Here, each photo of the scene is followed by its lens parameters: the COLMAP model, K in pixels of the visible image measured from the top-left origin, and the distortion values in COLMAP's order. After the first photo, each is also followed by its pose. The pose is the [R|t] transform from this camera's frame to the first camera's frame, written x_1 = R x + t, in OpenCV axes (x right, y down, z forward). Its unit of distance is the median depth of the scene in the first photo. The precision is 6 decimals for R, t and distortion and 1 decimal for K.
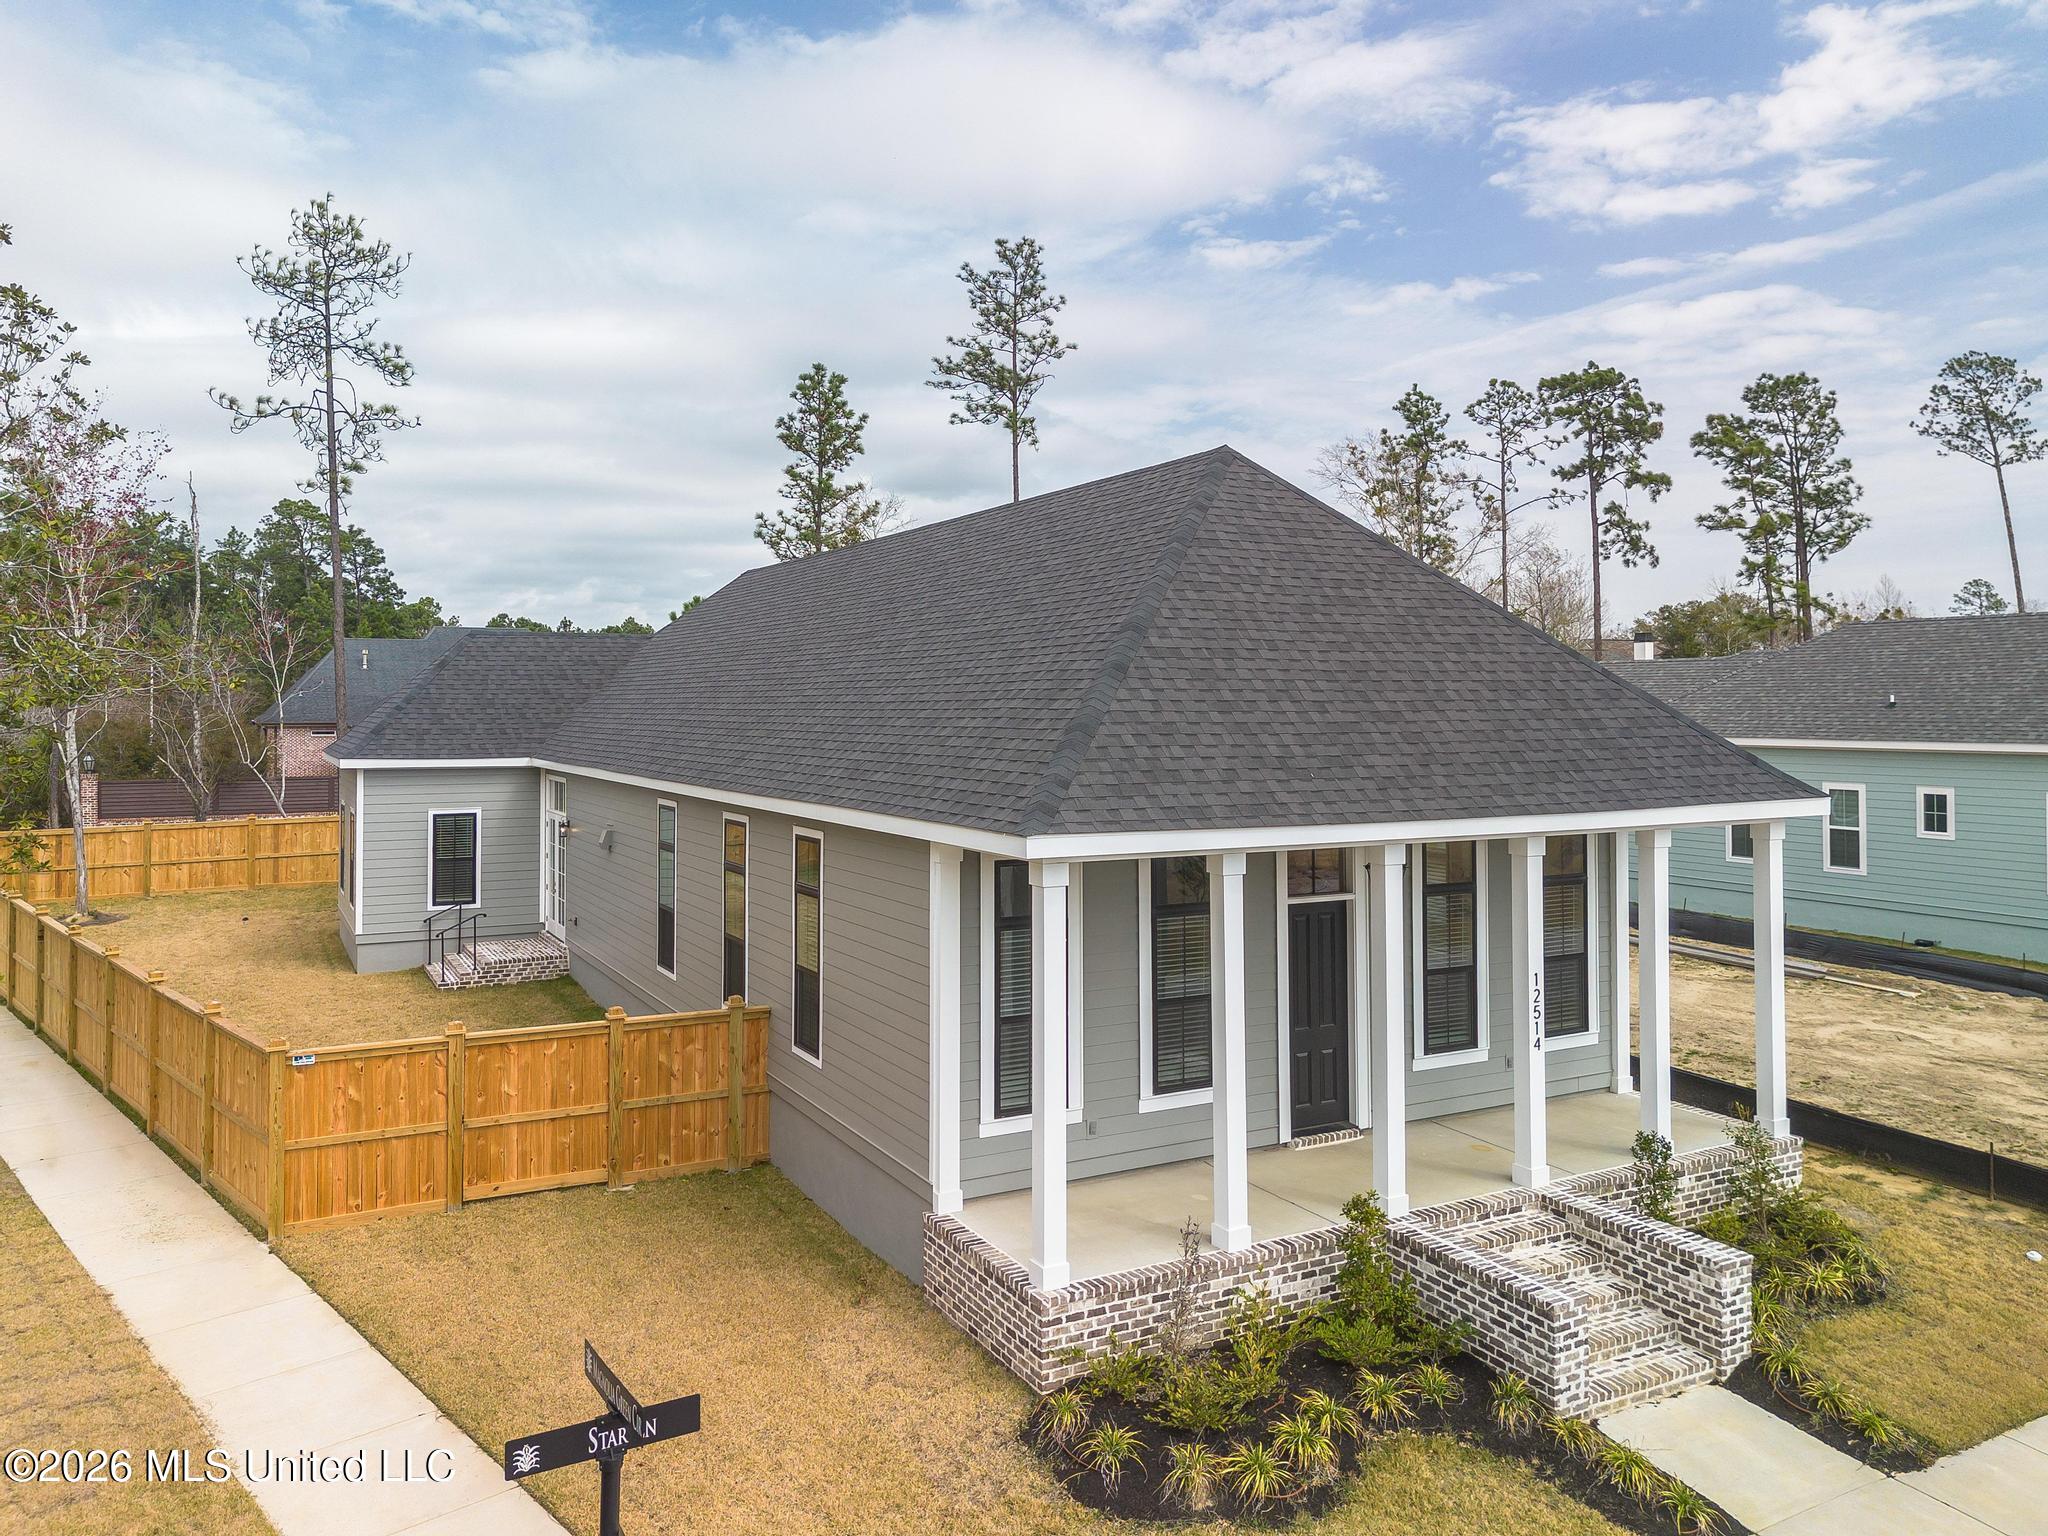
lens RADIAL K [[1494.4, 0, 1041.9], [0, 1494.4, 684.6], [0, 0, 1]] dist [0.076974, -0.078734]
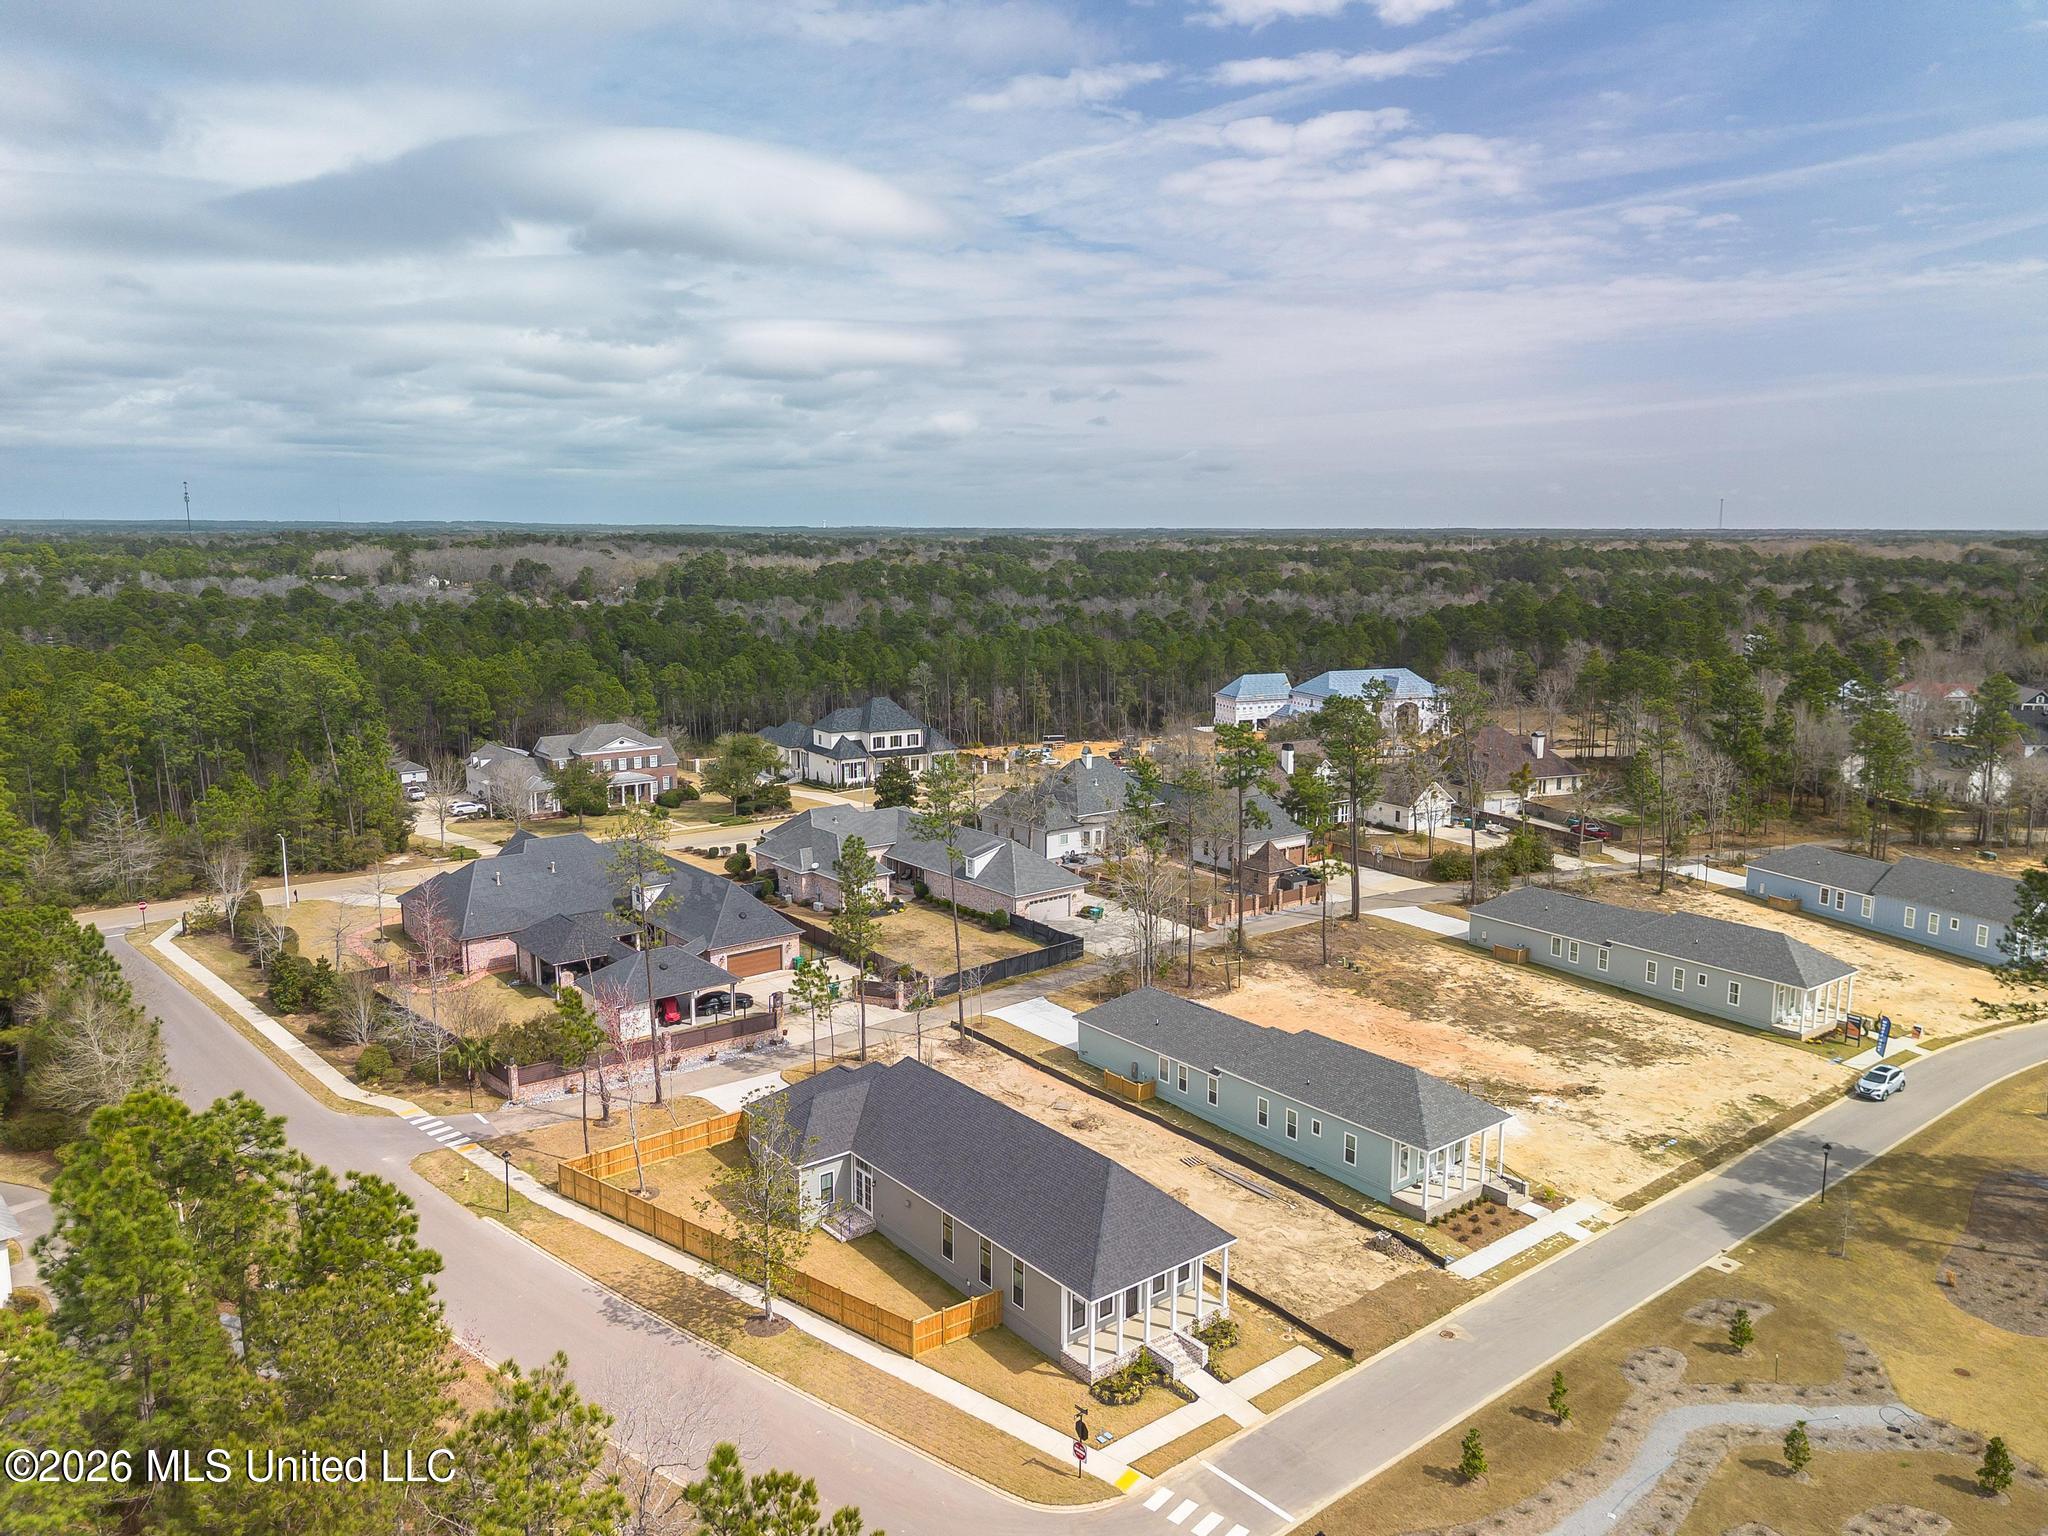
lens RADIAL K [[1462.5, 0, 1024.0], [0, 1462.5, 768.0], [0, 0, 1]] dist [0.075402, -0.073461]
pose [[0.984759, -0.027595, 0.171721, -0.489329], [-0.003088, 0.984404, 0.175897, -1.211065], [-0.173896, -0.173747, 0.969315, -1.716575]]
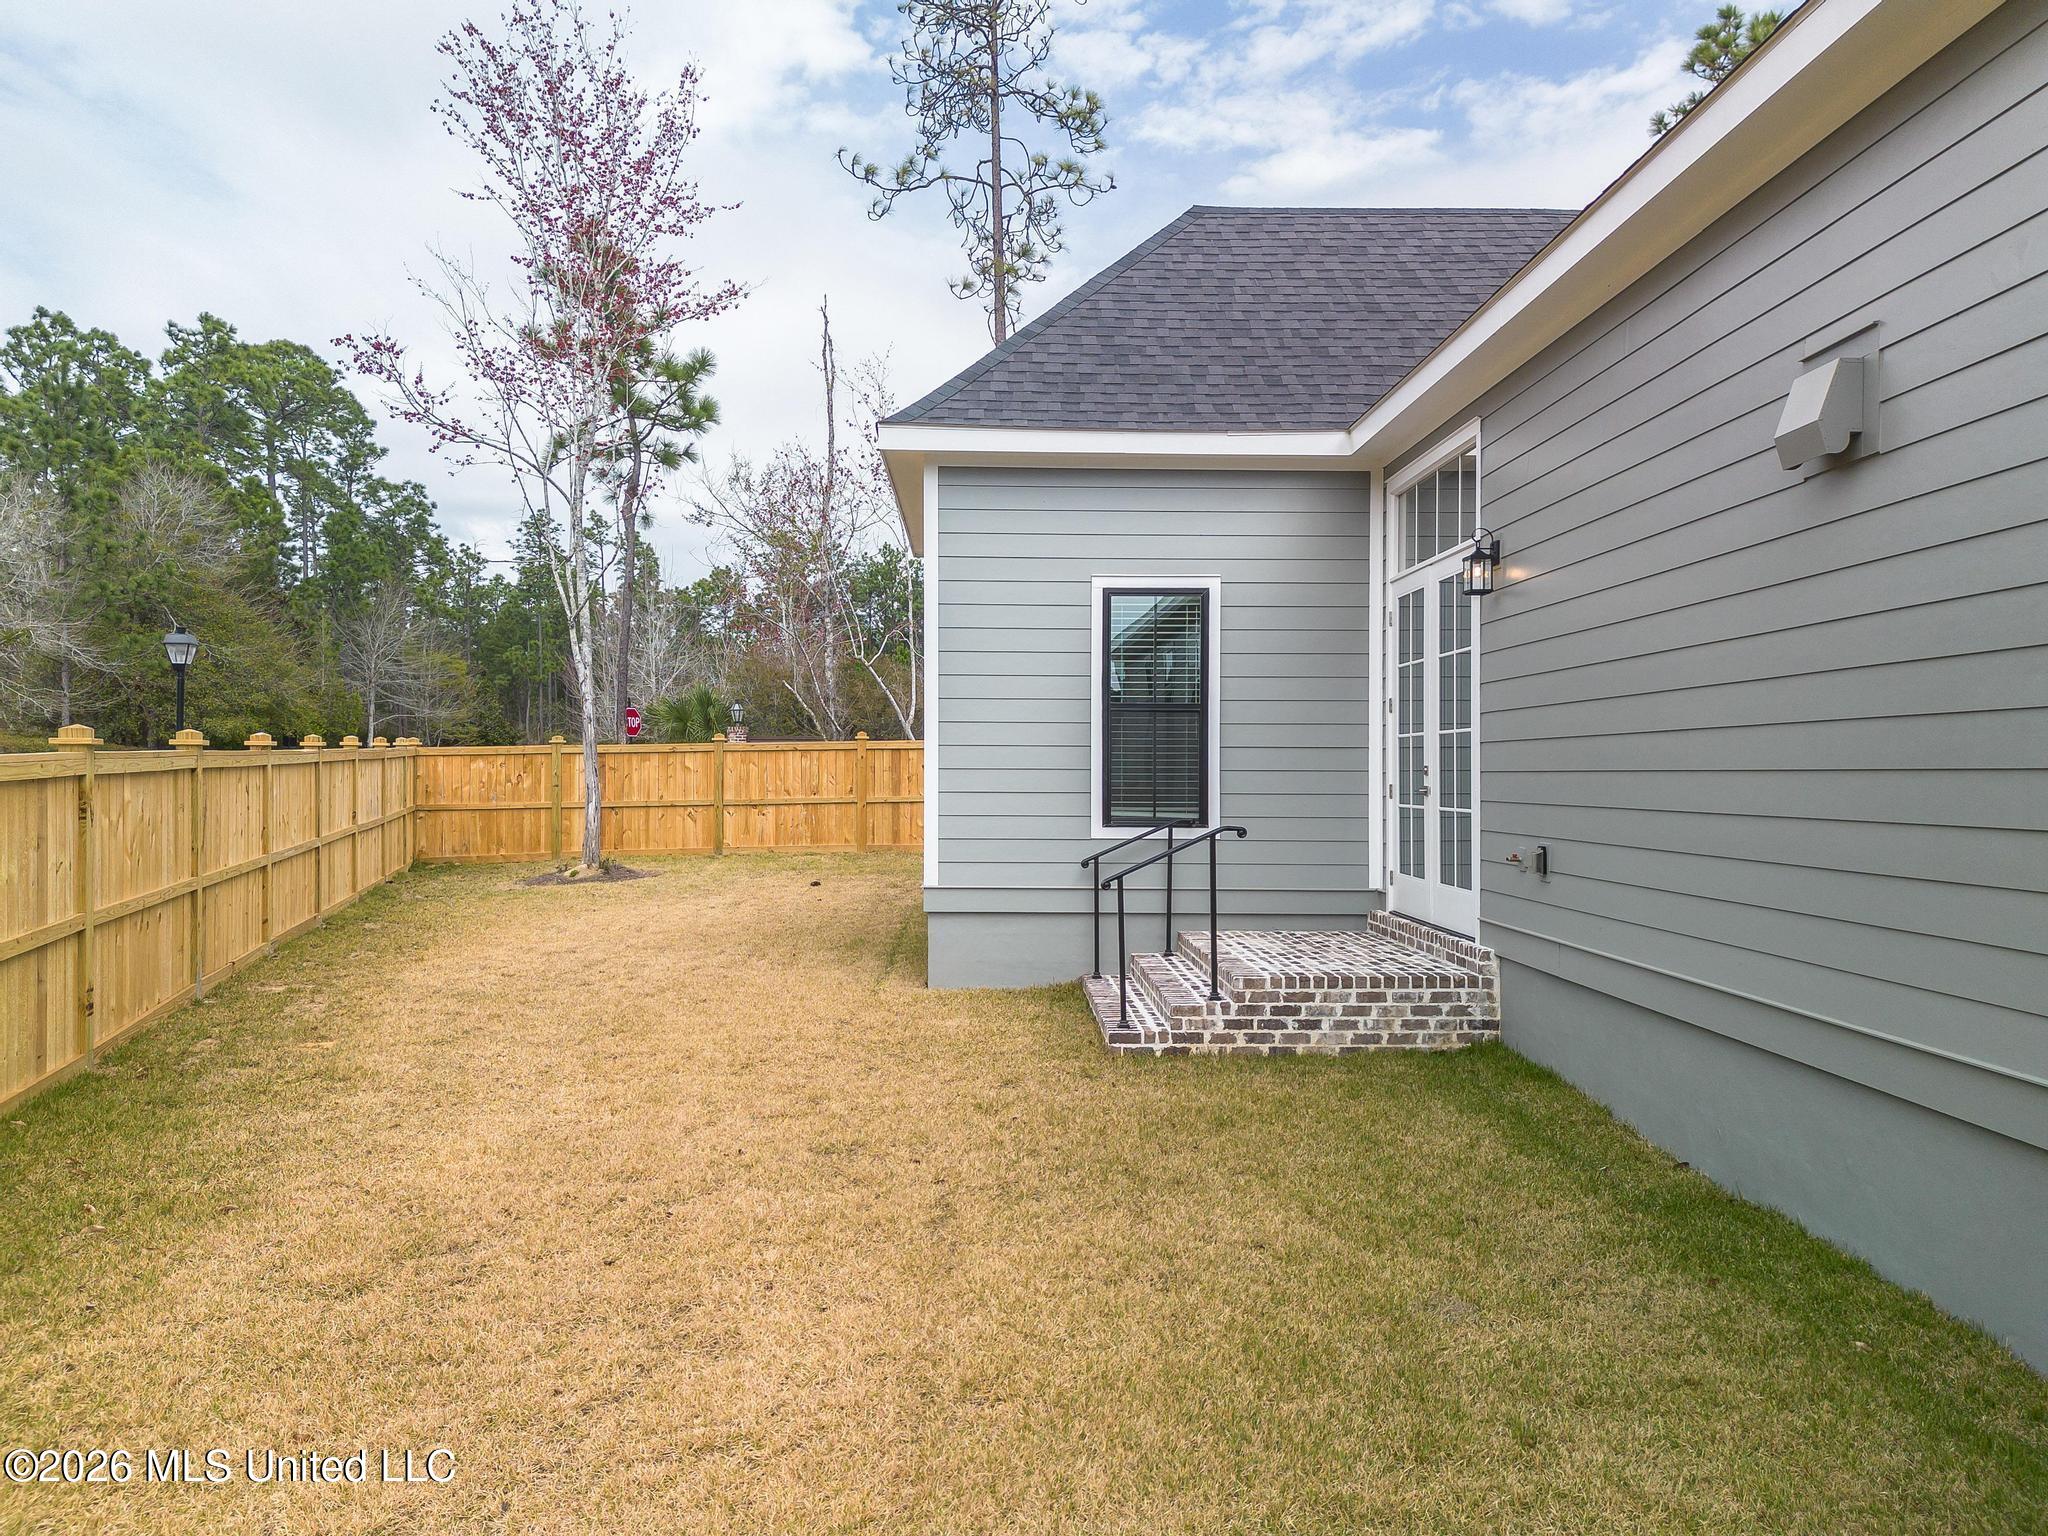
lens RADIAL K [[1462.5, 0, 1024.0], [0, 1462.5, 768.0], [0, 0, 1]] dist [0.075402, -0.073461]
pose [[0.892483, 0.000103, -0.451082, -0.259322], [0.003721, 0.999964, 0.007592, 0.131392], [0.451066, -0.008454, 0.892450, 0.674258]]
